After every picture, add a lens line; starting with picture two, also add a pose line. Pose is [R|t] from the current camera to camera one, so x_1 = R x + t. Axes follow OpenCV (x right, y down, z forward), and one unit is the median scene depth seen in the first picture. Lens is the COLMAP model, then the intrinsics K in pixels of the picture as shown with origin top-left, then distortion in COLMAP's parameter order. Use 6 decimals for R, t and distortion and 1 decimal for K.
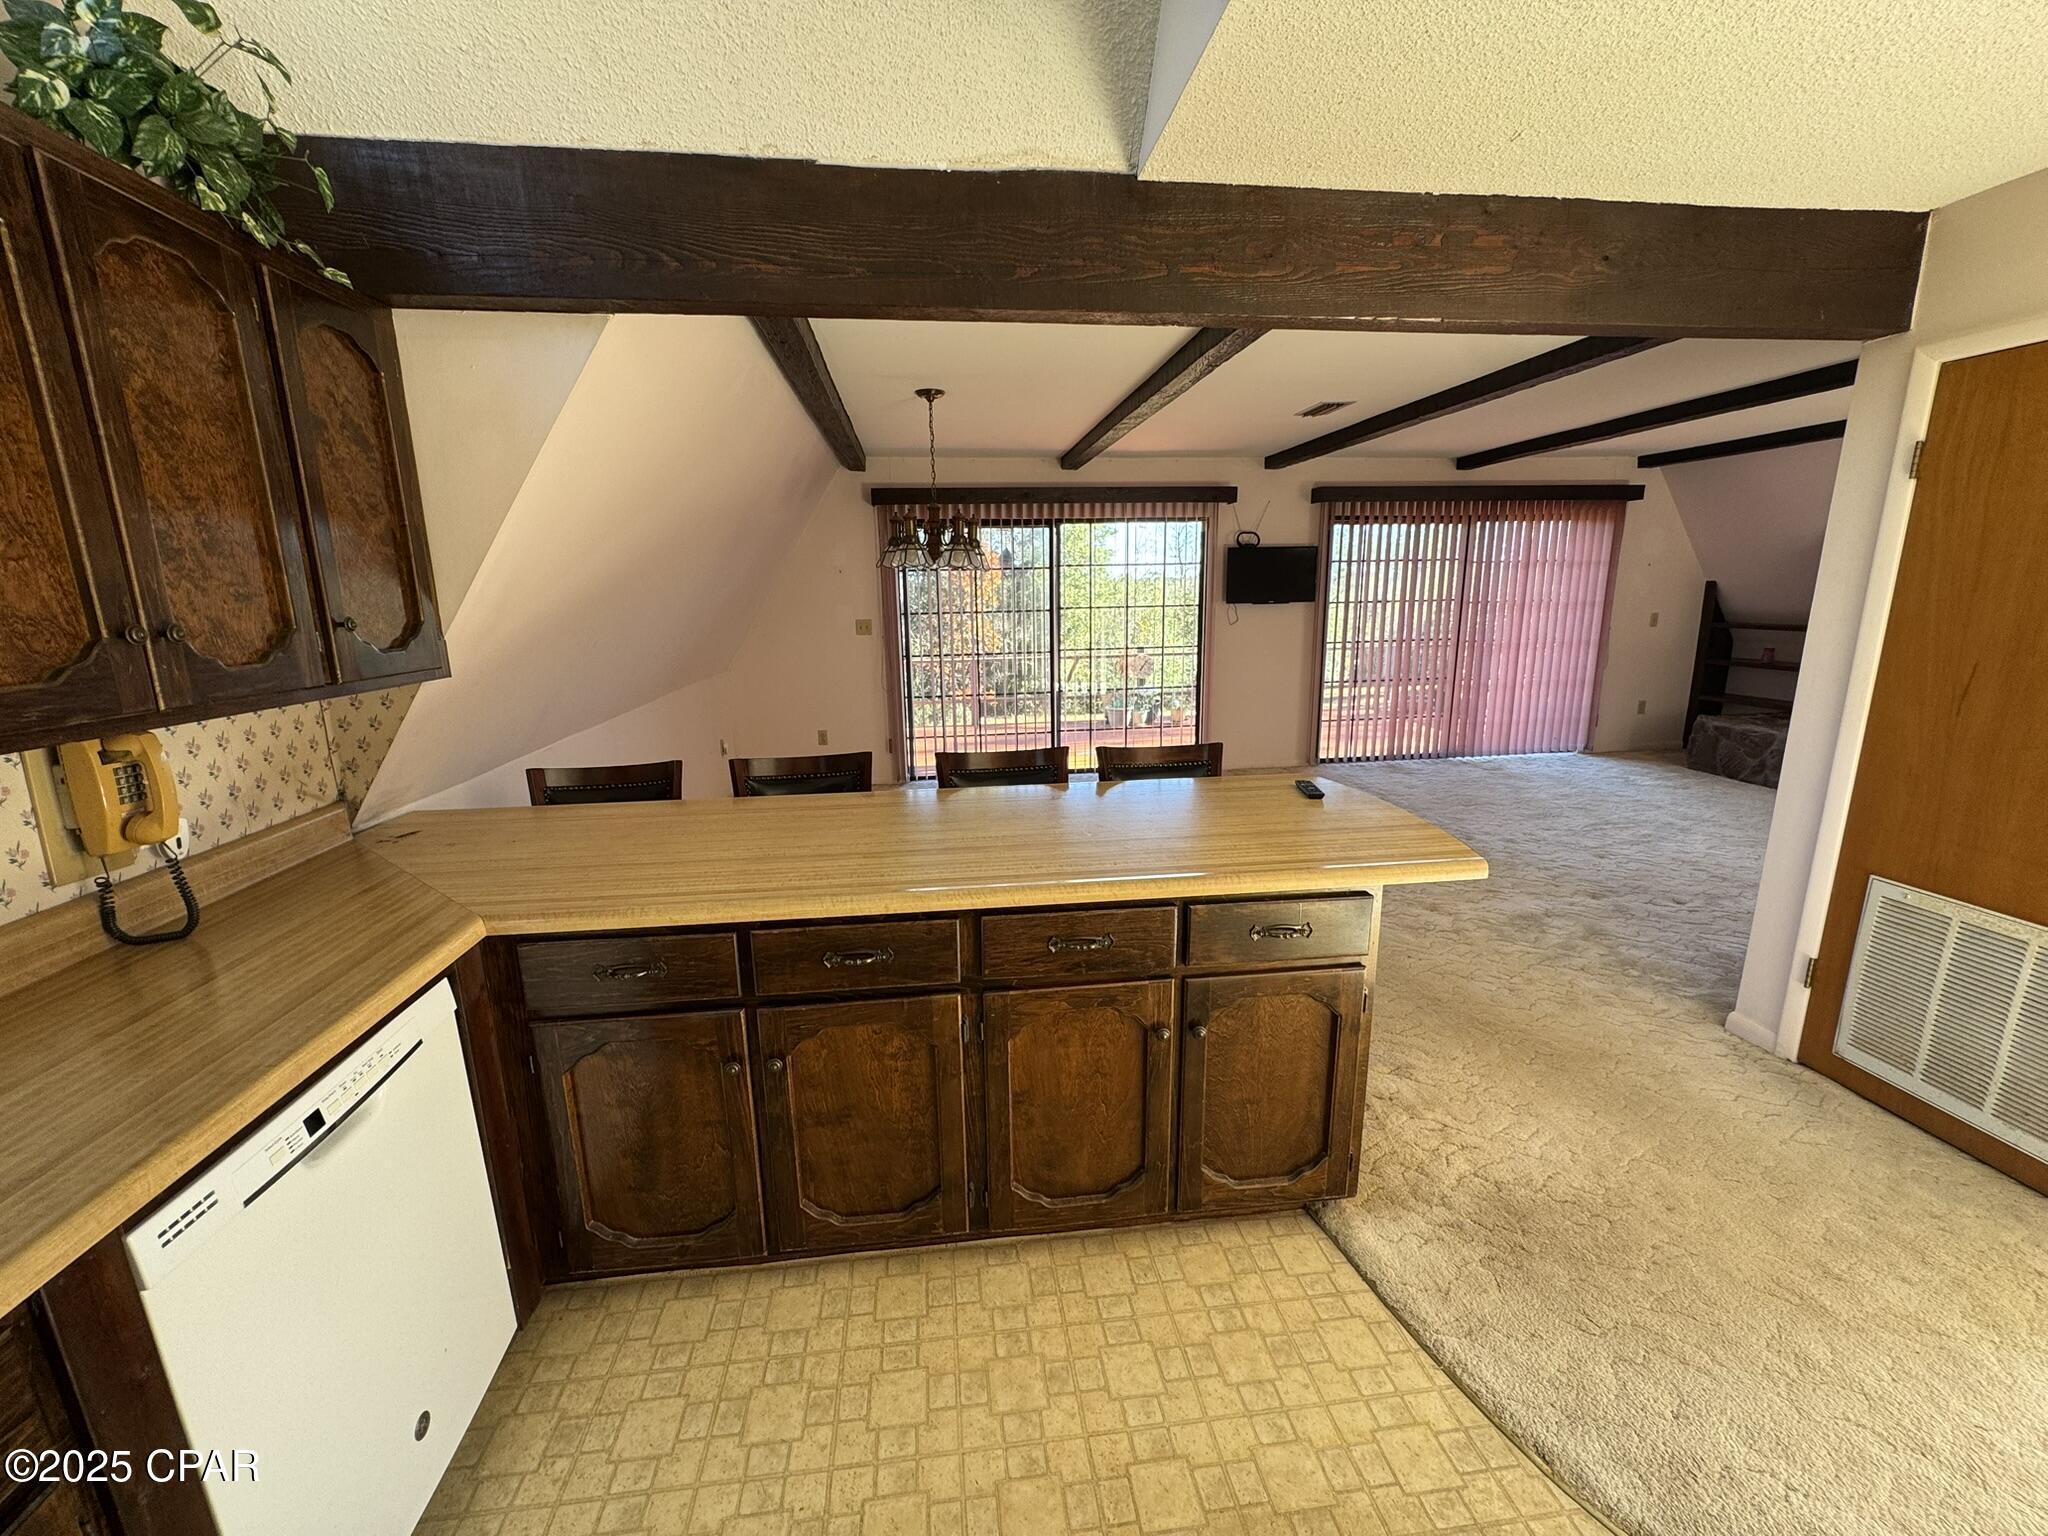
lens RADIAL K [[814.4, 0, 1024.6], [0, 814.4, 763.6], [0, 0, 1]] dist [-0.006480, 0.001307]
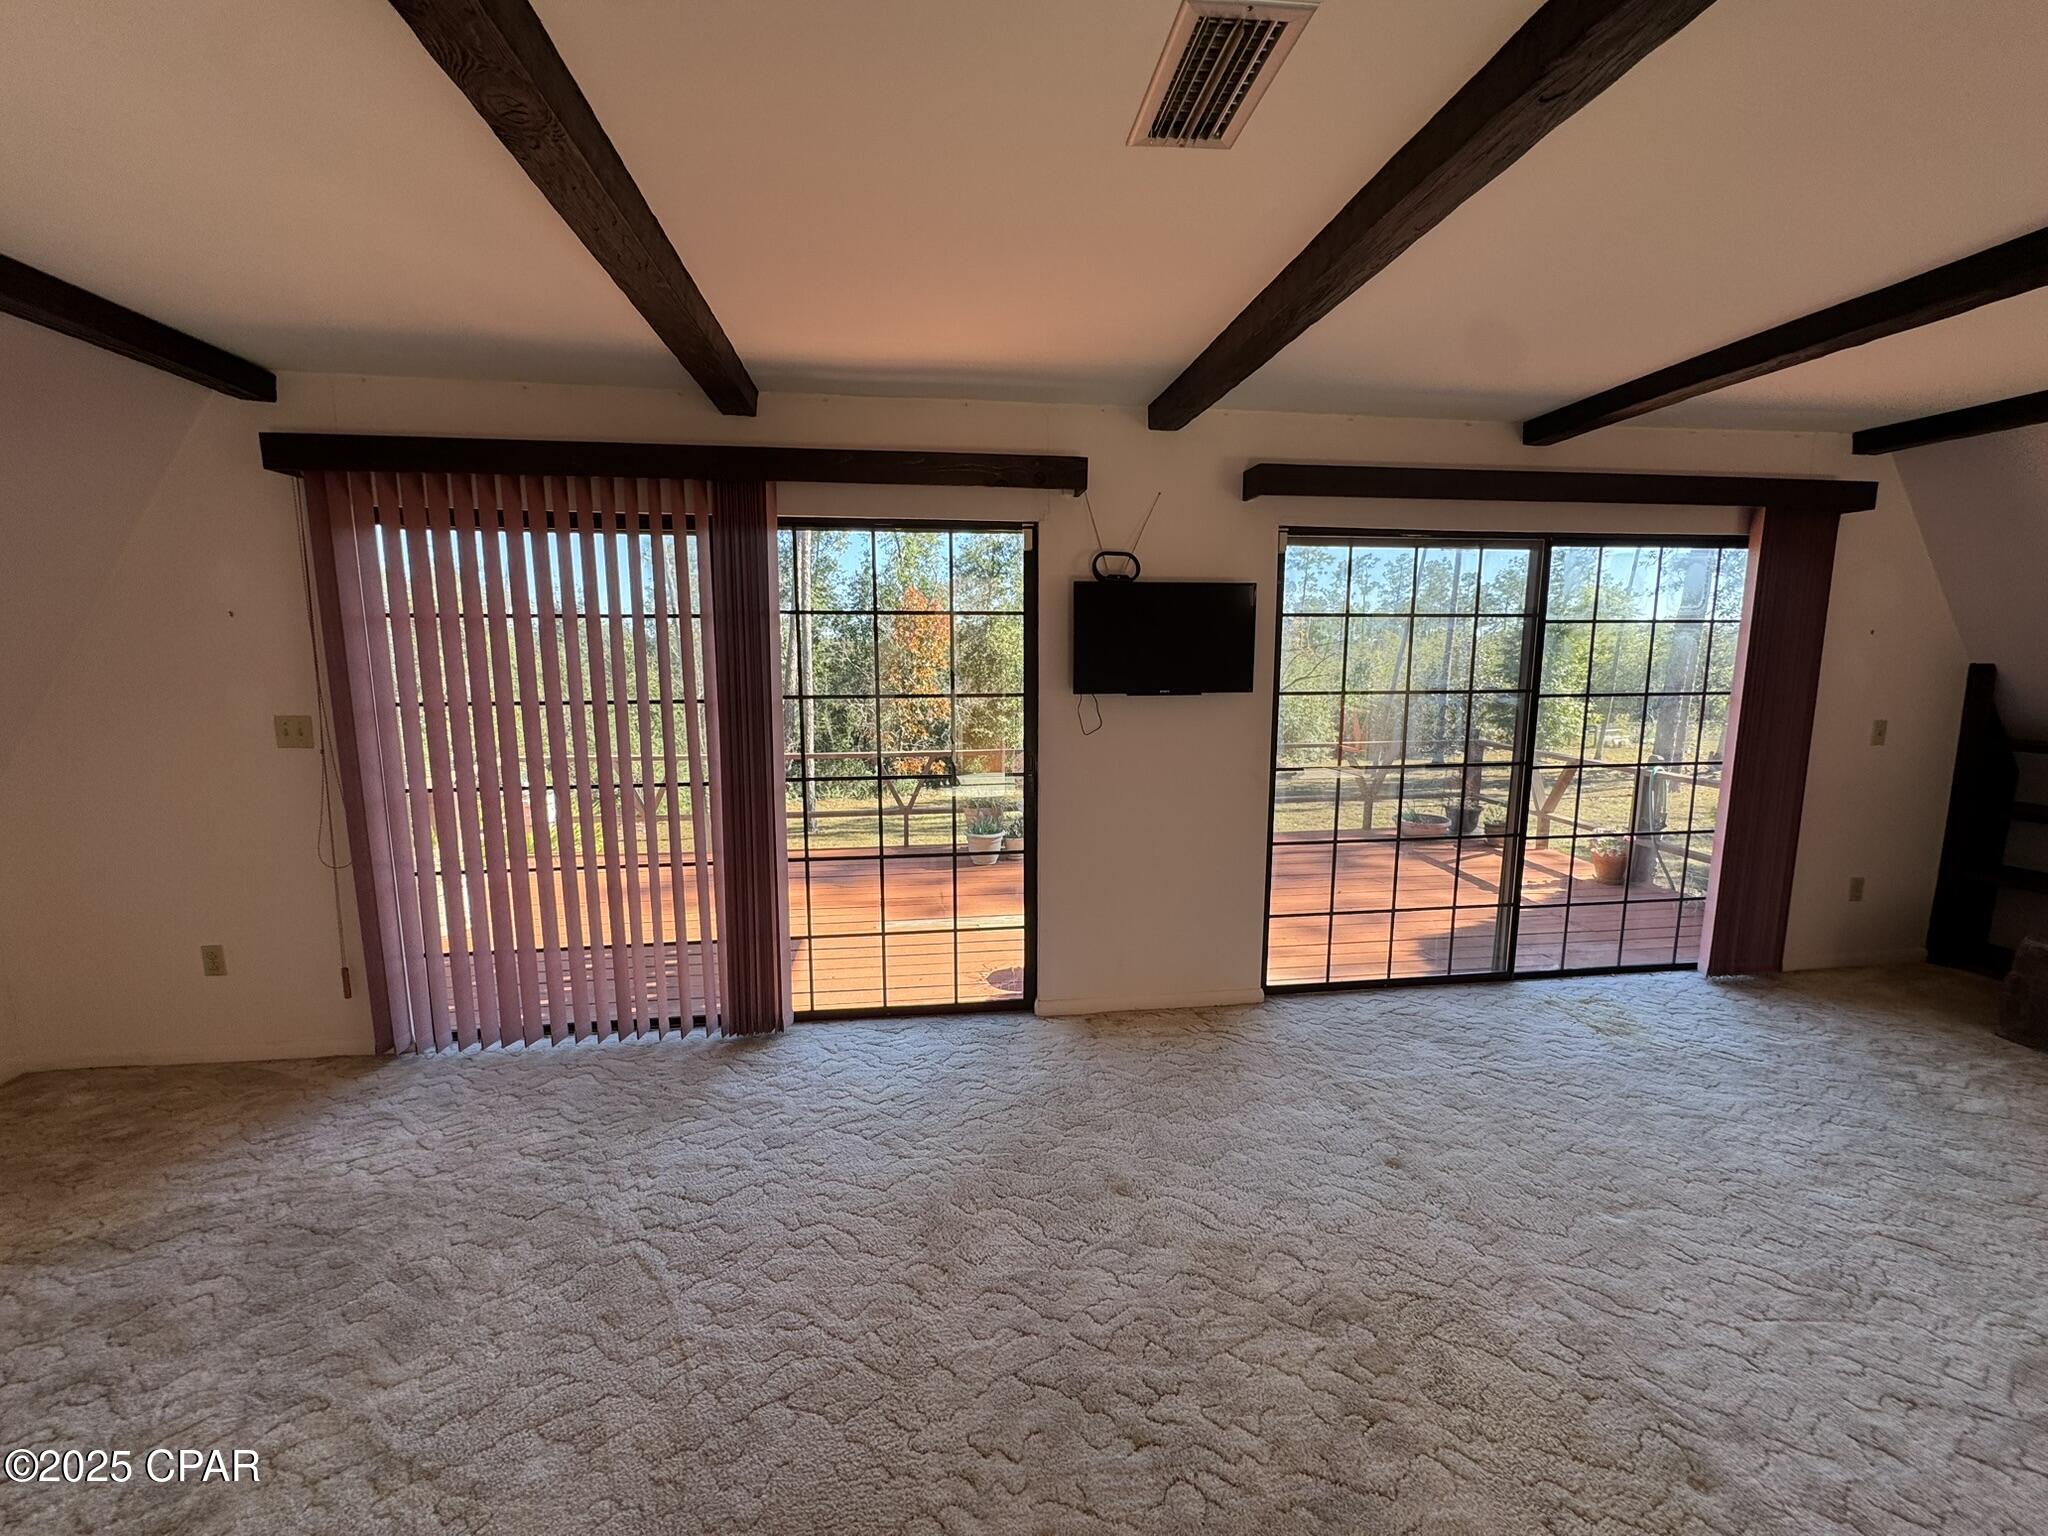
lens RADIAL K [[814.4, 0, 1017.5], [0, 814.4, 757.2], [0, 0, 1]] dist [-0.006480, 0.001307]
pose [[0.999695, 0.015505, 0.019246, 0.736308], [-0.013899, 0.996622, -0.080942, -0.425598], [-0.020436, 0.080650, 0.996533, 1.842027]]
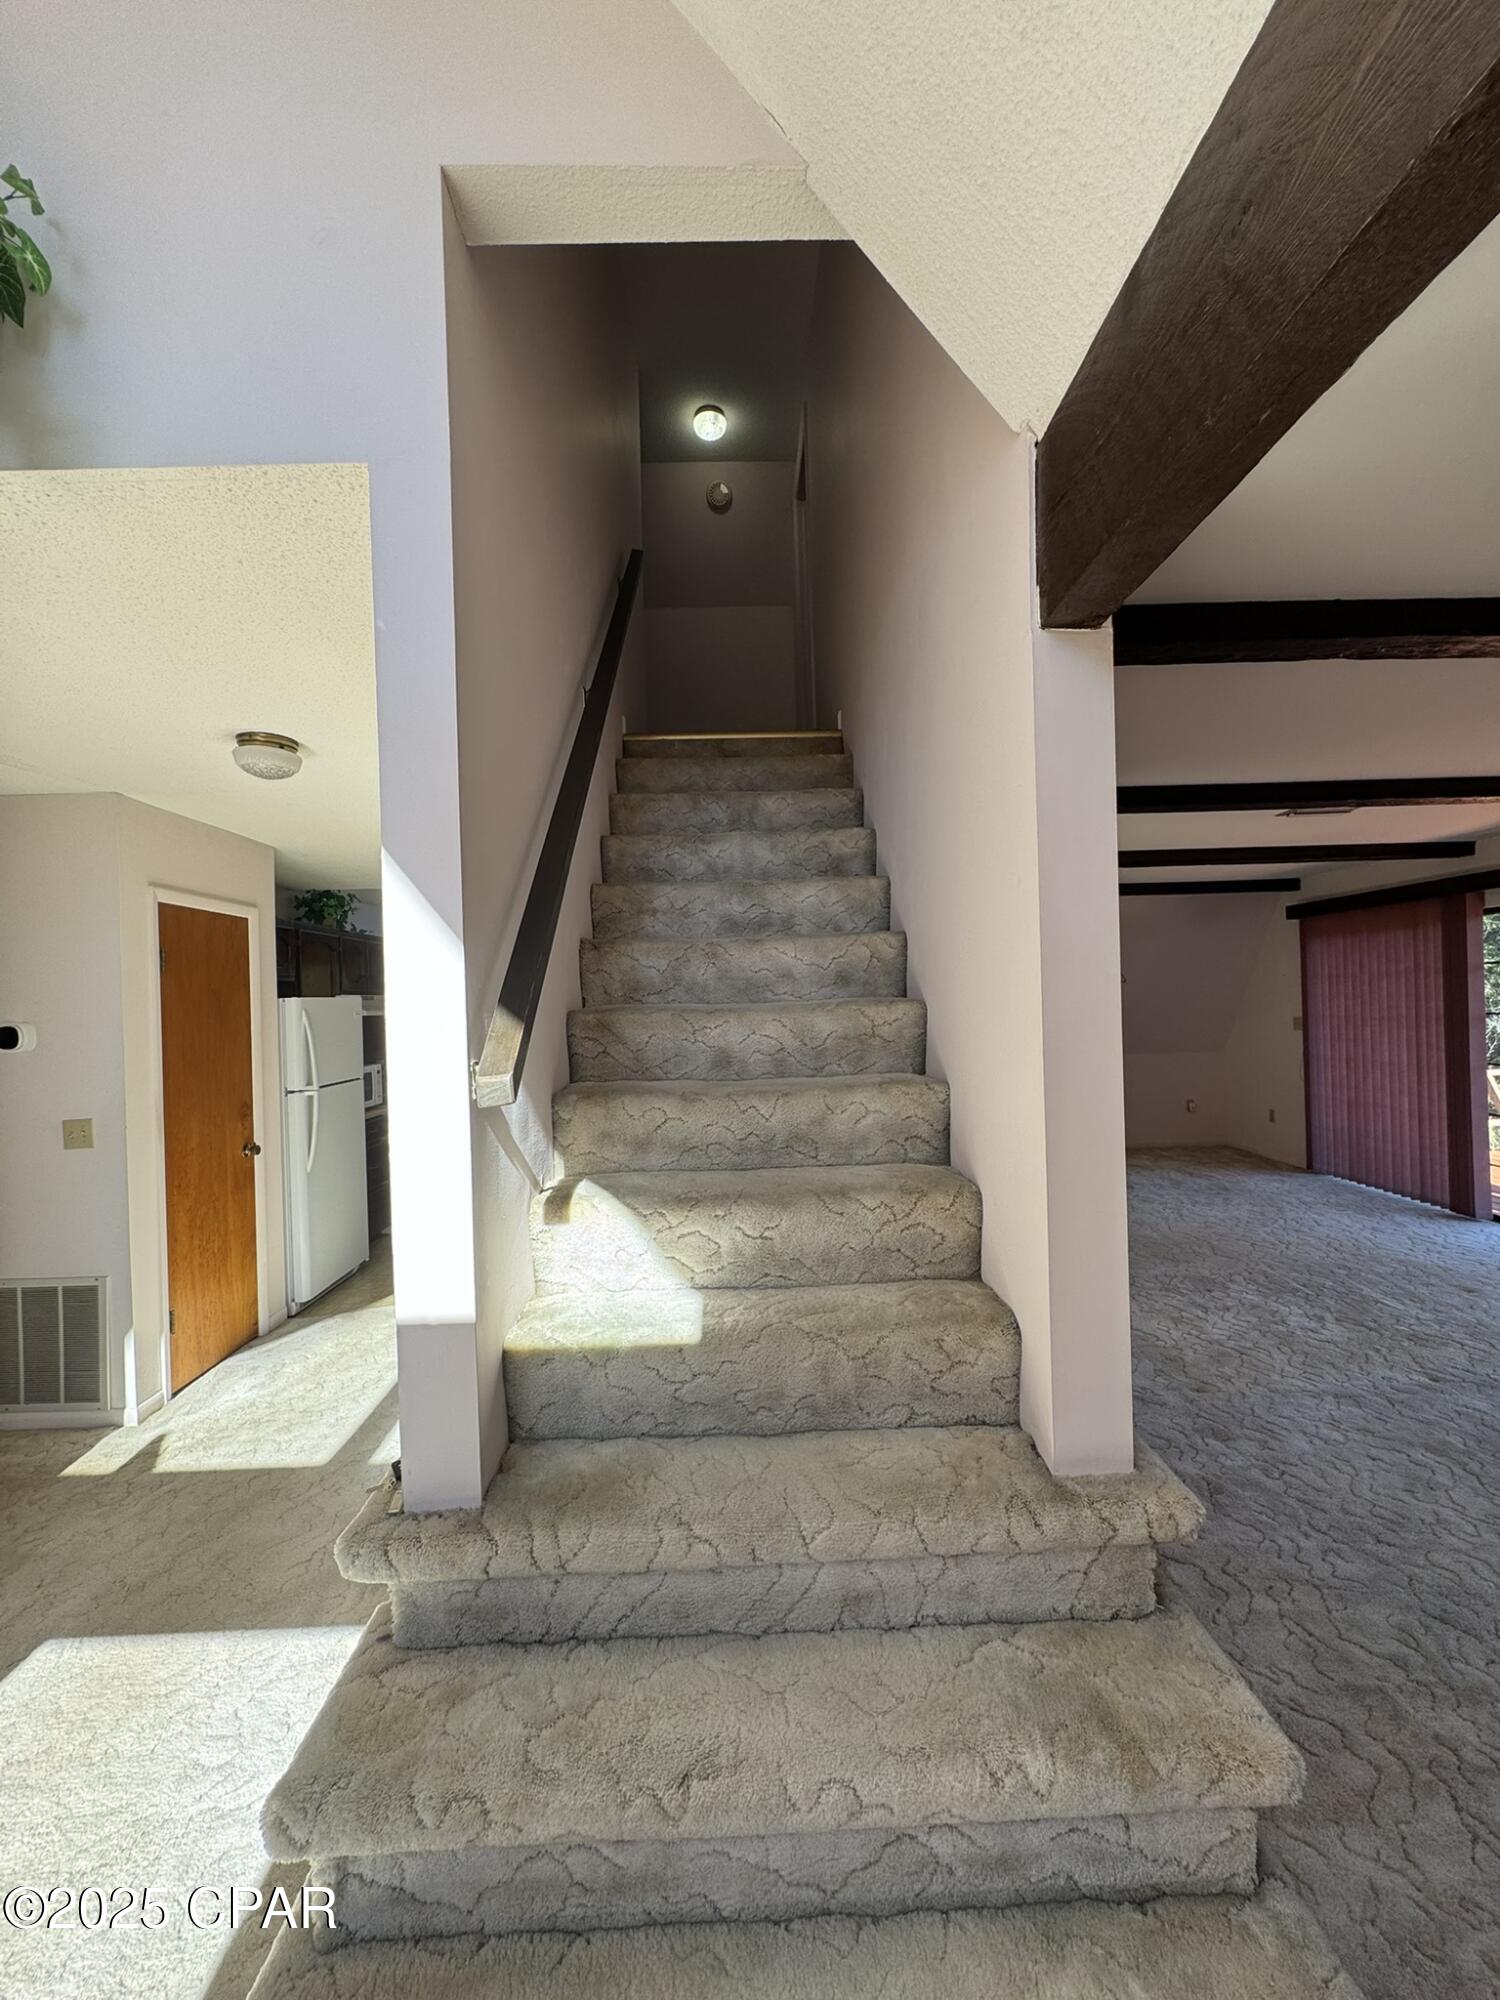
lens RADIAL K [[795.3, 0, 748.7], [0, 795.3, 995.4], [0, 0, 1]] dist [-0.006480, 0.001307]
pose [[-0.102761, 0.013257, -0.994618, 3.251543], [-0.188149, 0.981602, 0.032523, -0.354706], [0.976750, 0.190478, -0.098376, 1.293263]]
